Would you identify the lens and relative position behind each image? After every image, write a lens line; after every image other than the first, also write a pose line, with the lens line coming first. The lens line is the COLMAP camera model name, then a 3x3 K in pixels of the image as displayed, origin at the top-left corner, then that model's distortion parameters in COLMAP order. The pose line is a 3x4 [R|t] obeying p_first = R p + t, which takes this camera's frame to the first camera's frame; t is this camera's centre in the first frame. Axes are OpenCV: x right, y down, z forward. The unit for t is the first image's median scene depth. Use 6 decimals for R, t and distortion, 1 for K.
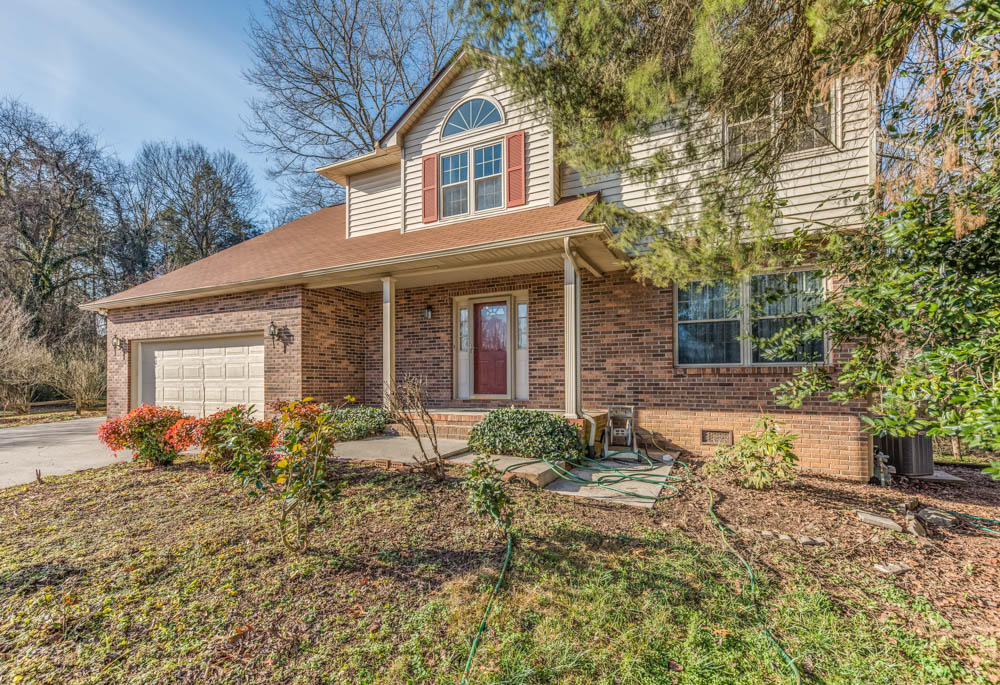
lens RADIAL K [[465.7, 0, 501.9], [0, 465.7, 359.7], [0, 0, 1]] dist [0.002009, 0.000161]
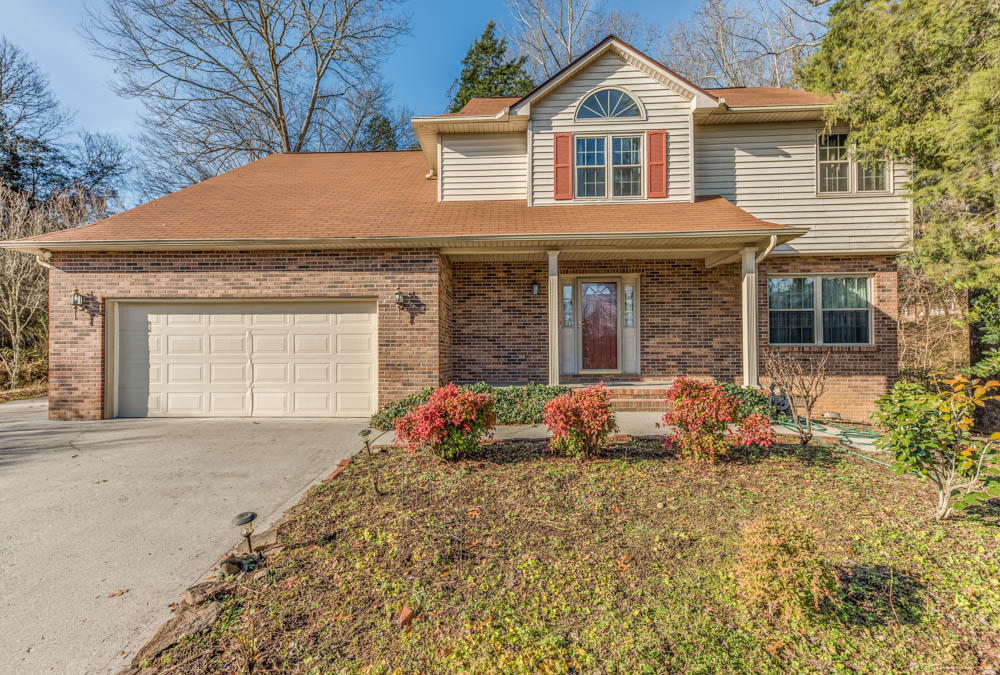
lens RADIAL K [[449.7, 0, 500.0], [0, 449.7, 337.5], [0, 0, 1]] dist [0.008071, -0.000028]
pose [[0.914827, 0.019980, 0.403351, -0.661272], [-0.020031, 0.999791, -0.004093, 0.011131], [-0.403349, -0.004335, 0.915036, 0.157661]]
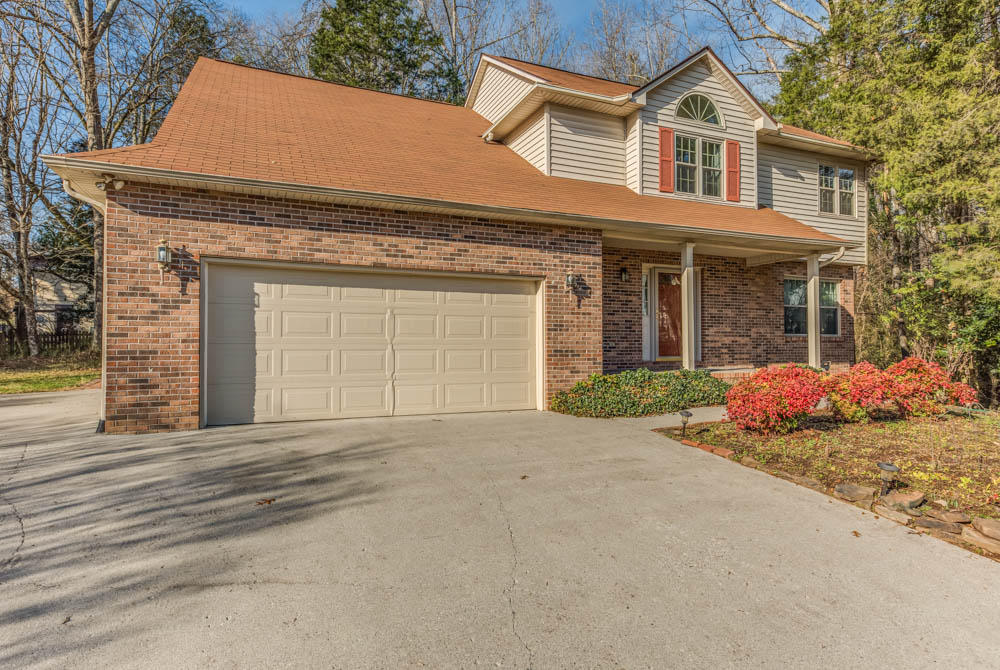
lens RADIAL K [[539.0, 0, 498.4], [0, 539.0, 325.0], [0, 0, 1]] dist [0.000921, 0.000271]
pose [[0.655999, 0.037581, 0.753826, -1.291639], [-0.036156, 0.999178, -0.018349, 0.039123], [-0.753896, -0.015219, 0.656818, 0.479646]]
